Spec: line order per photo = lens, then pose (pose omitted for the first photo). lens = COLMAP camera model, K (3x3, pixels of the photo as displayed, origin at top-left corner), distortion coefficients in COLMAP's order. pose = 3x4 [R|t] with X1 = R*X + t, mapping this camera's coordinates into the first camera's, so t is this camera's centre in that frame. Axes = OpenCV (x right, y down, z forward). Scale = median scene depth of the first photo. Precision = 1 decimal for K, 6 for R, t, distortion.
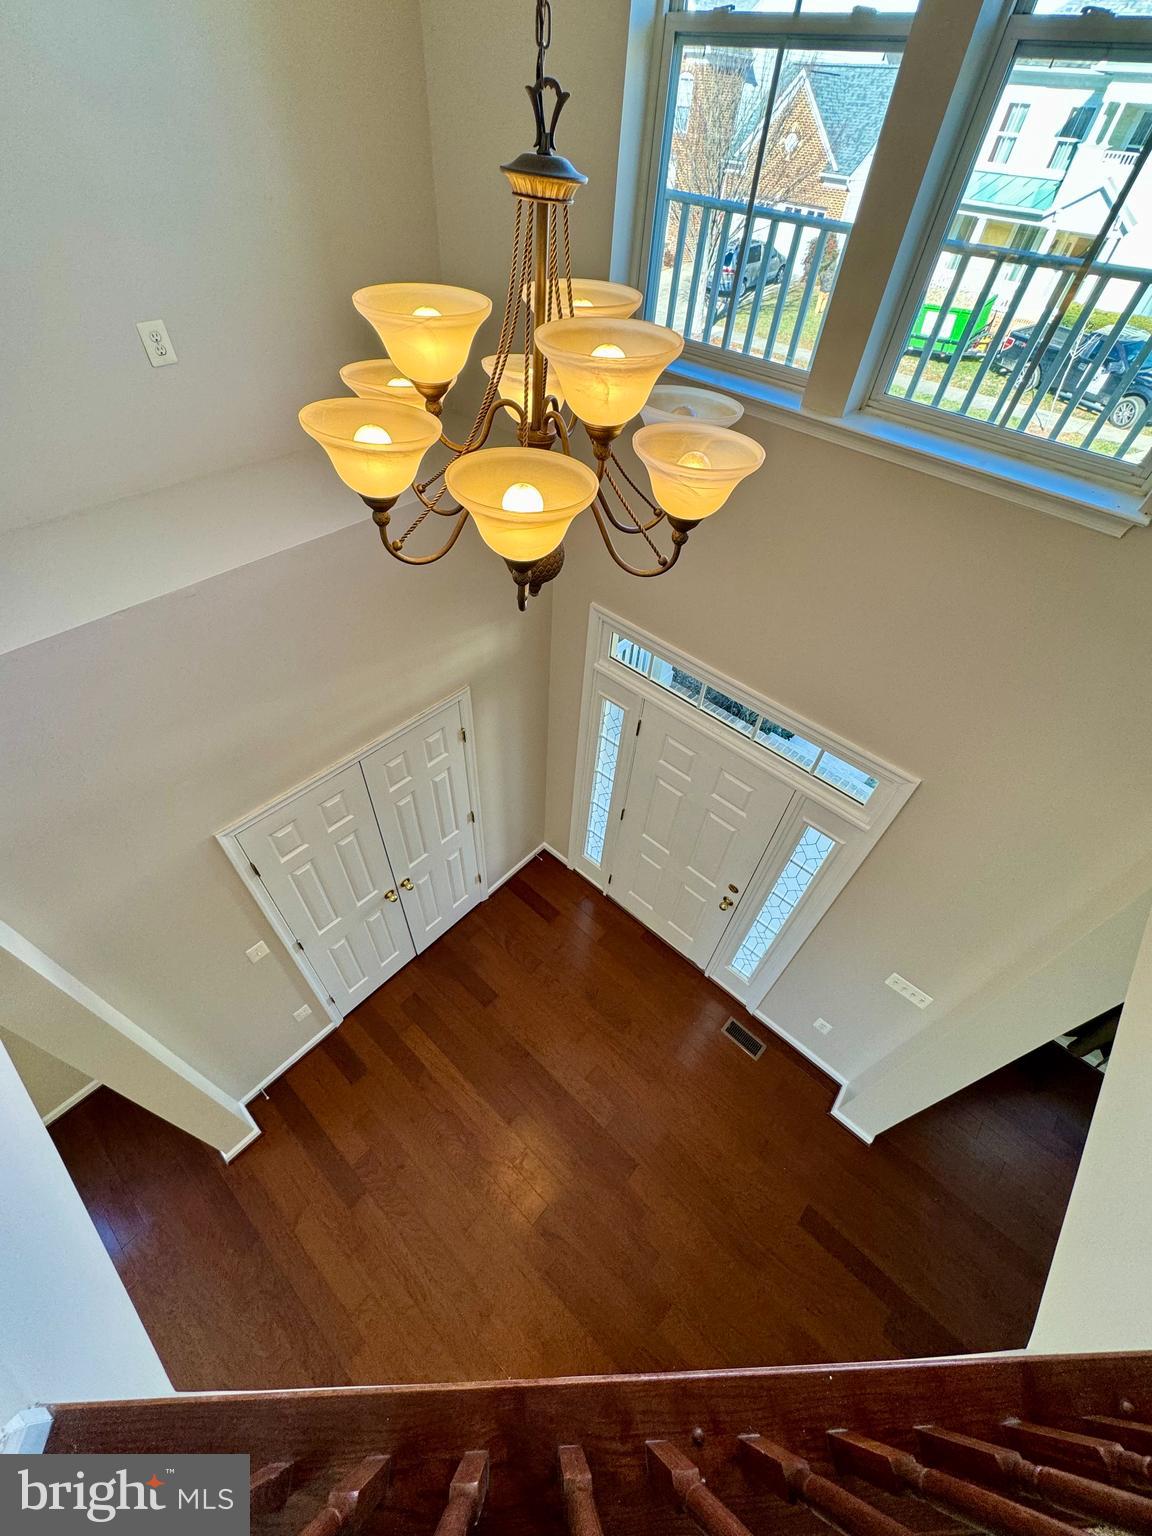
lens RADIAL K [[613.0, 0, 574.7], [0, 613.0, 768.1], [0, 0, 1]] dist [-0.000313, 0.000224]
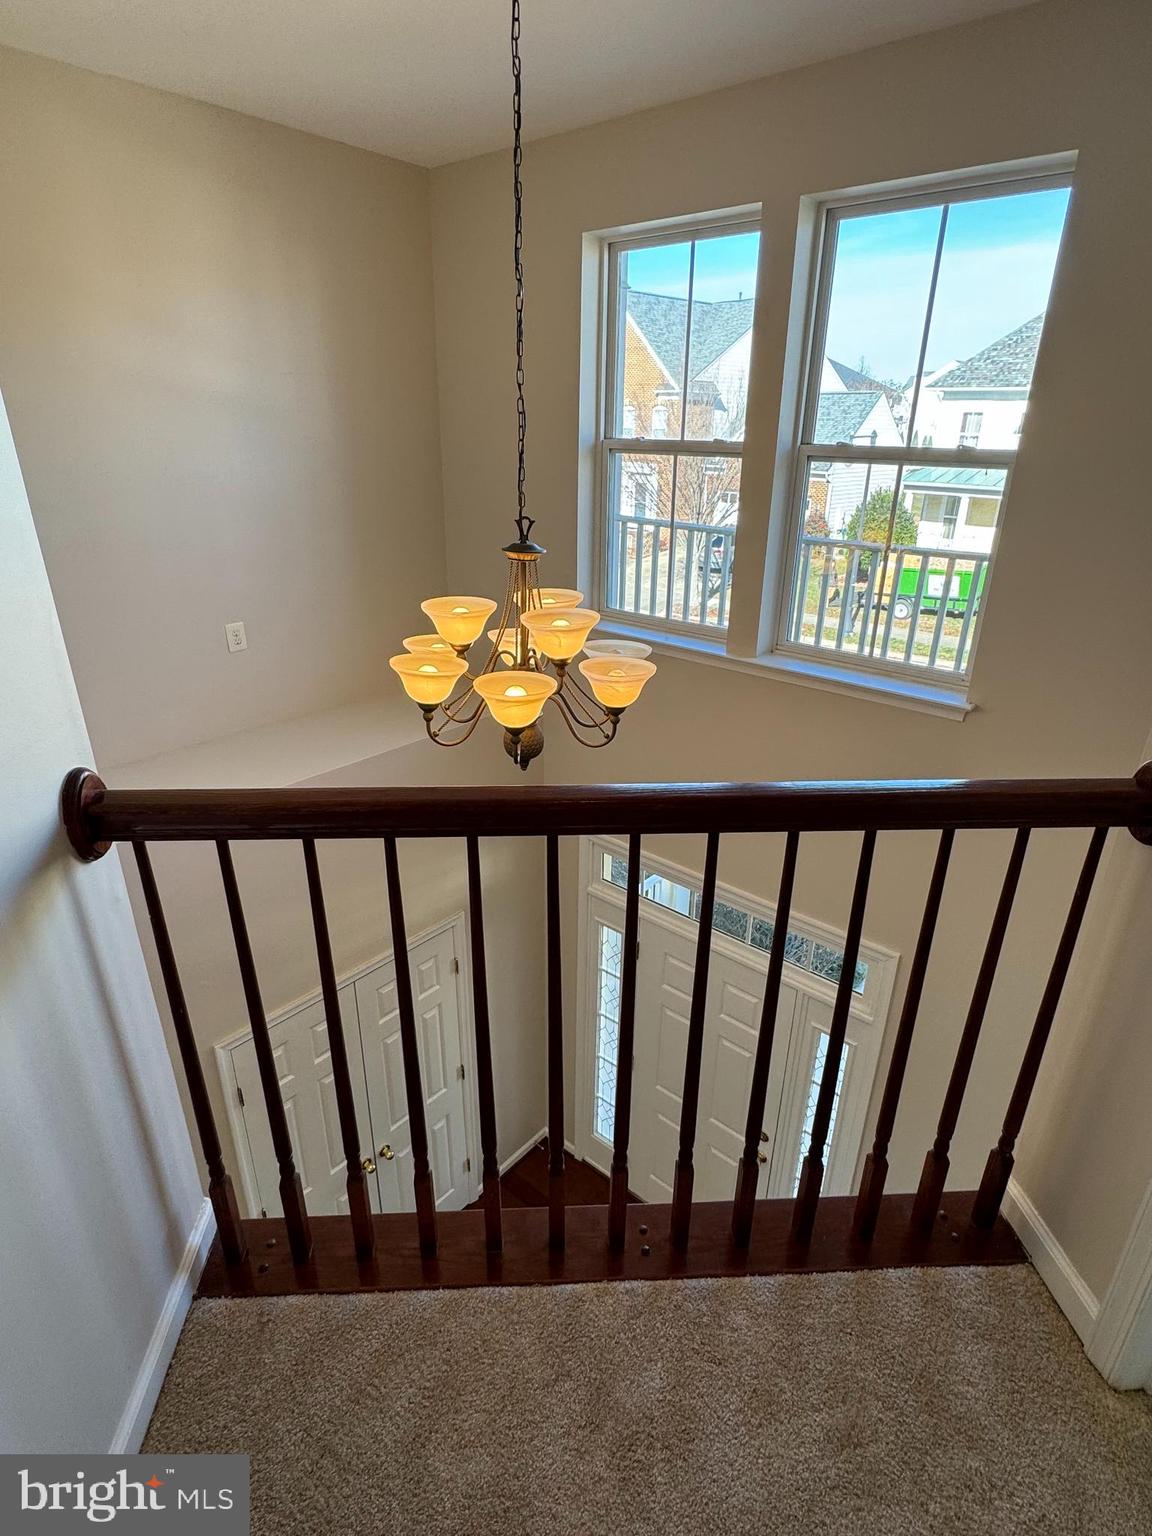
lens RADIAL K [[795.9, 0, 577.9], [0, 795.9, 766.4], [0, 0, 1]] dist [0.010779, -0.000060]
pose [[0.998692, -0.050900, 0.004914, 0.057052], [0.048387, 0.909538, -0.412794, 0.553817], [0.016542, 0.412492, 0.910811, -0.789316]]
